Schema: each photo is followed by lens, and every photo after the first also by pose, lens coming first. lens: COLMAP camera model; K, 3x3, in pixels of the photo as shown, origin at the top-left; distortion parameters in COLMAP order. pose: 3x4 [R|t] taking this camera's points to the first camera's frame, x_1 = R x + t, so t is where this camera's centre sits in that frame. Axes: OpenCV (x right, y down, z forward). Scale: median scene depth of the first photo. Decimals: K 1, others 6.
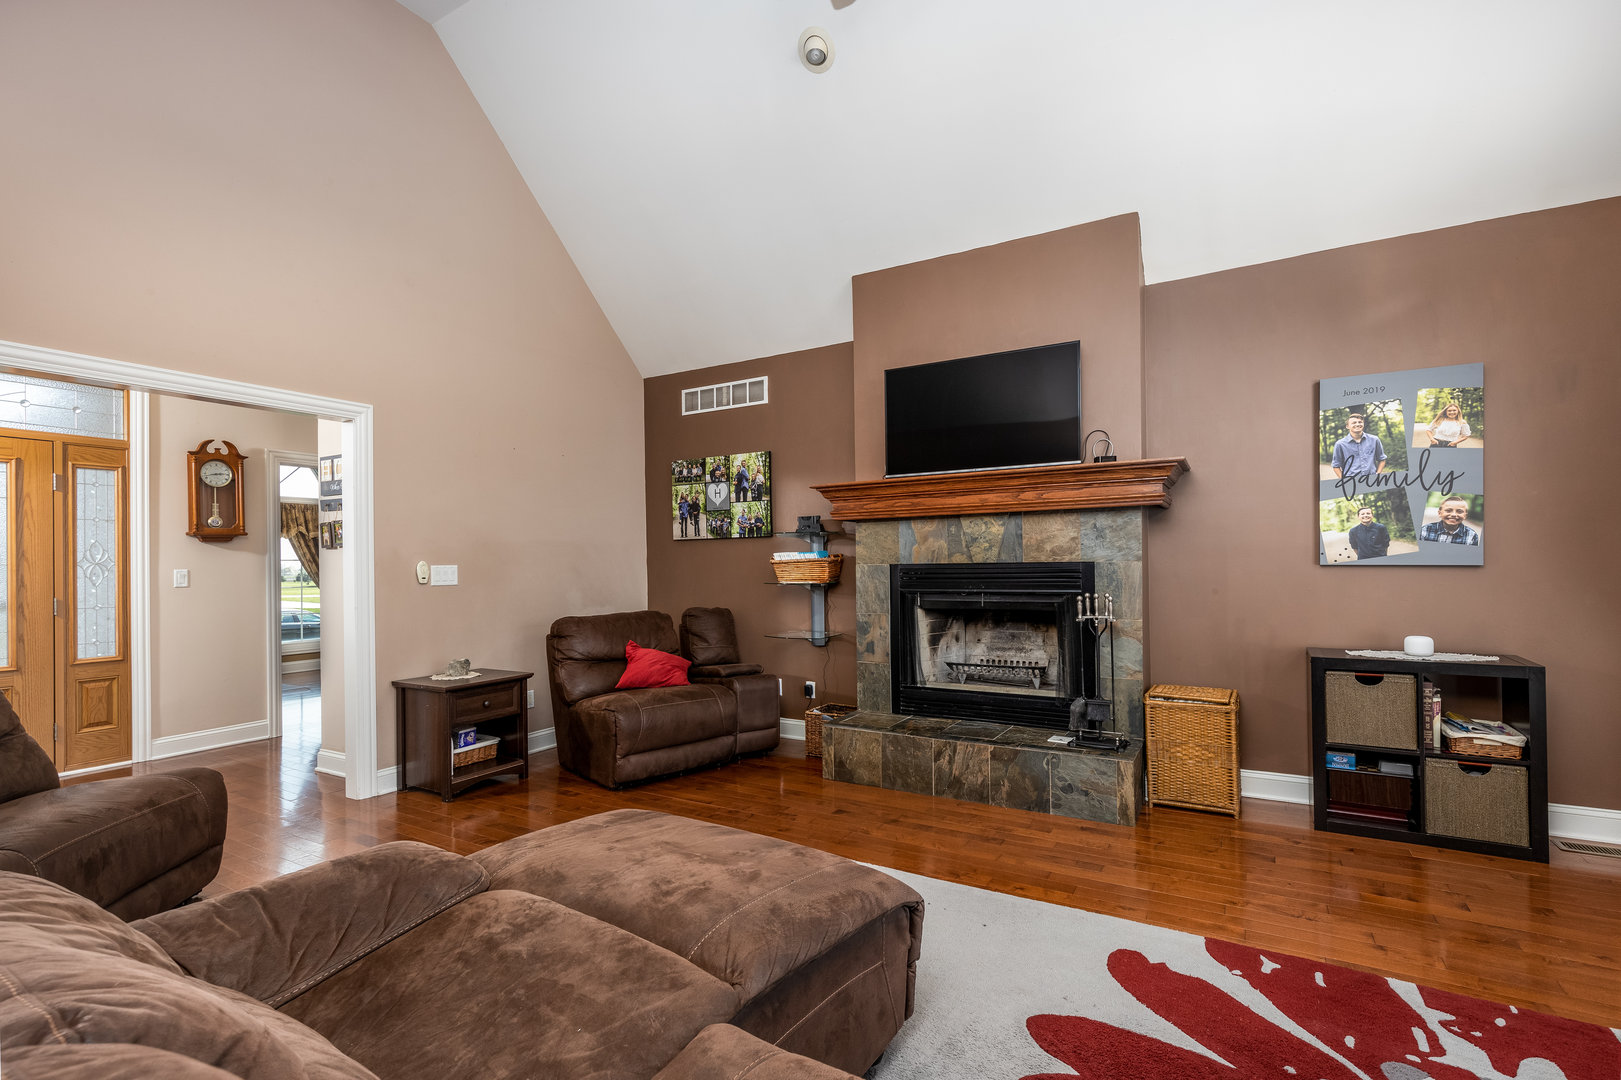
lens RADIAL K [[736.8, 0, 826.9], [0, 736.8, 557.0], [0, 0, 1]] dist [-0.000809, -0.000516]
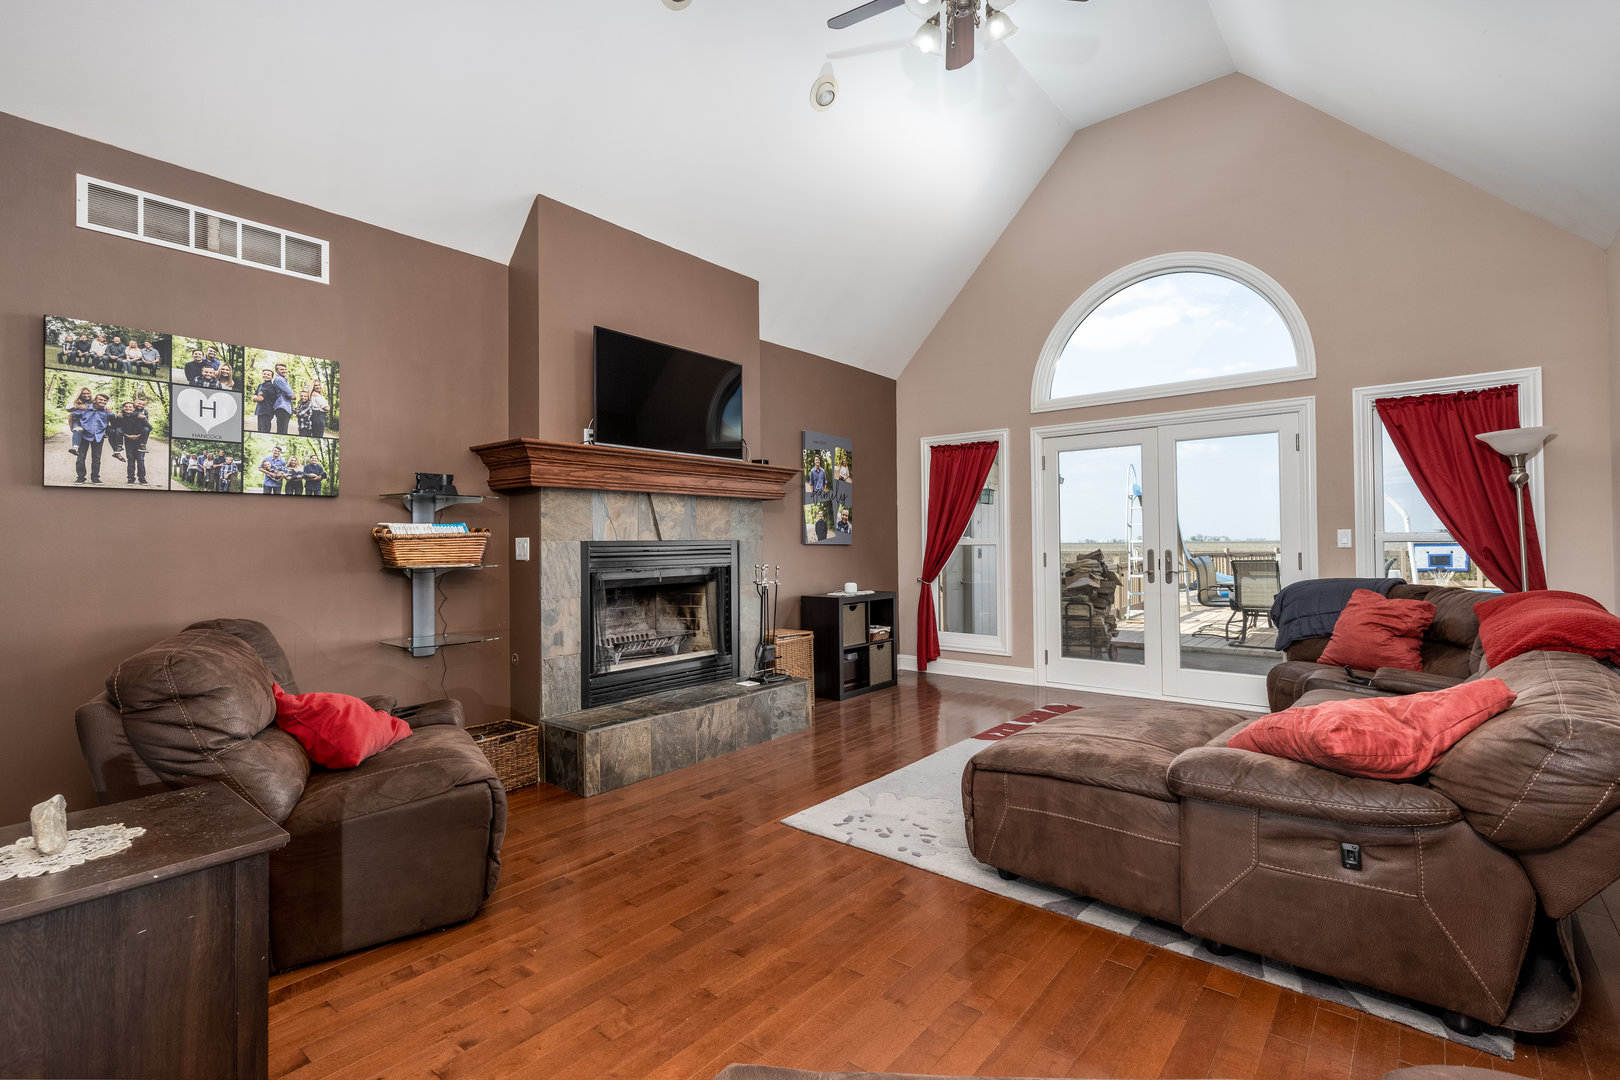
lens RADIAL K [[736.3, 0, 826.5], [0, 736.3, 534.3], [0, 0, 1]] dist [-0.000809, -0.000516]
pose [[0.149603, 0.024200, 0.988450, -0.634071], [0.000745, 0.999697, -0.024588, 0.020018], [-0.988746, 0.004415, 0.149539, 0.487859]]
